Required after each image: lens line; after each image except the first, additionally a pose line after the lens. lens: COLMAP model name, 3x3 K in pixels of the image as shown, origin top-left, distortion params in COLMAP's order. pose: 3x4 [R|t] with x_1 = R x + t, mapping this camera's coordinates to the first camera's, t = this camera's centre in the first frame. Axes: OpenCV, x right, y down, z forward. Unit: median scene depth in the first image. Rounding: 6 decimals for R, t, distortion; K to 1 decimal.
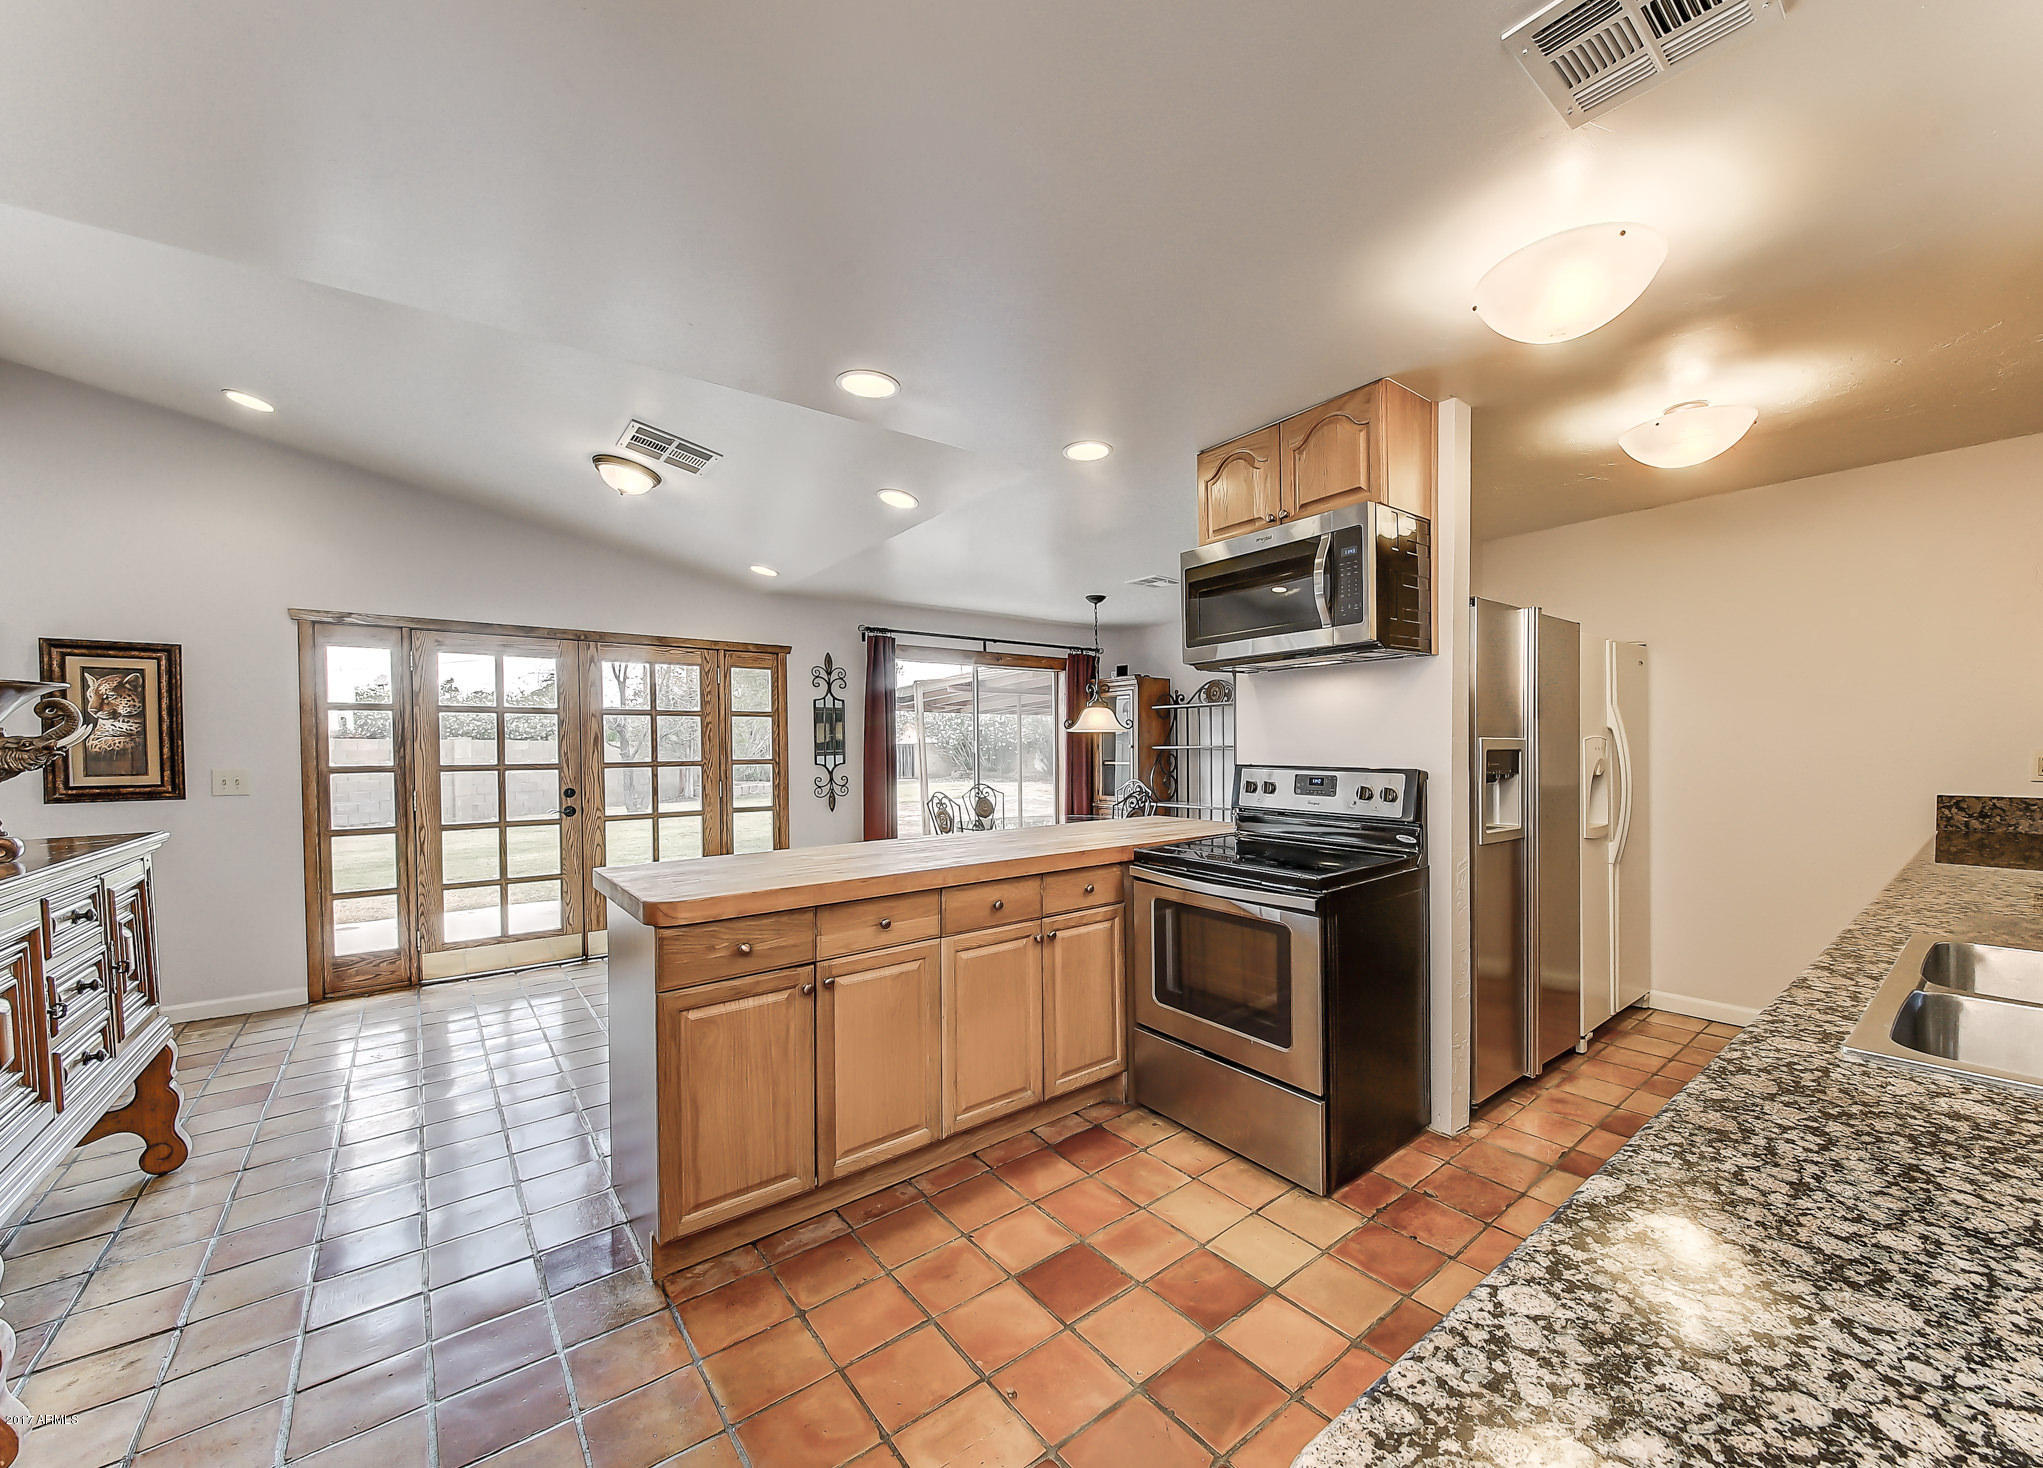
lens RADIAL K [[776.3, 0, 1077.7], [0, 776.3, 759.1], [0, 0, 1]] dist [0.000437, -0.010373]
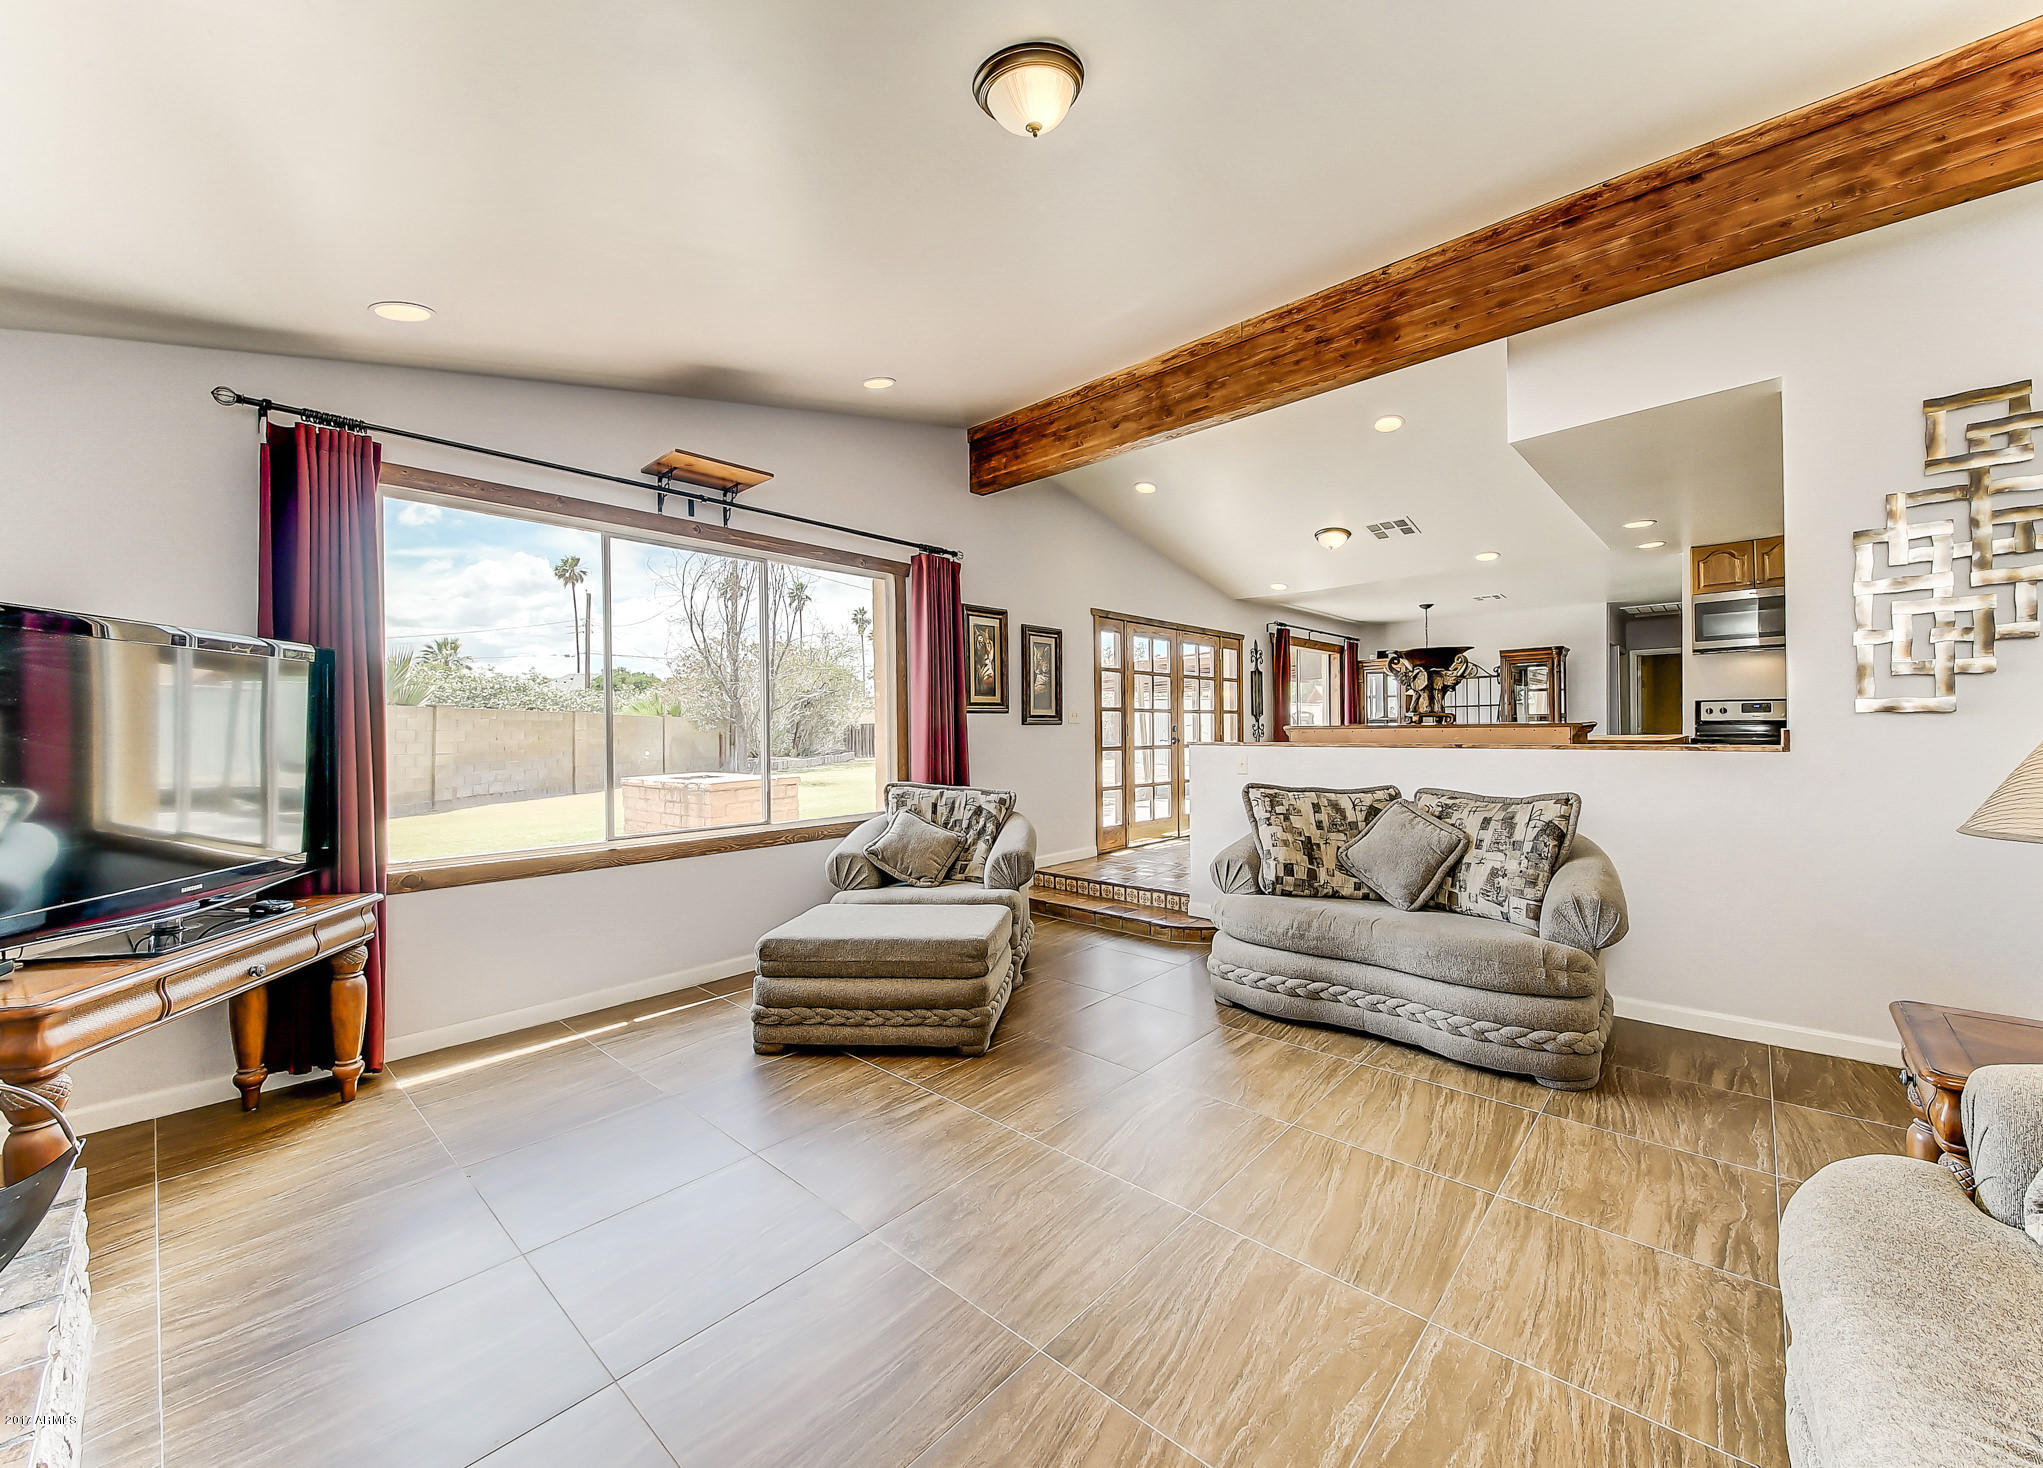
lens RADIAL K [[785.5, 0, 1021.5], [0, 785.5, 734.0], [0, 0, 1]] dist [0.000143, -0.010832]
pose [[0.991717, -0.001116, 0.128438, -1.074579], [0.002507, 0.999940, -0.010669, 0.064792], [-0.128419, 0.010903, 0.991660, -0.471027]]
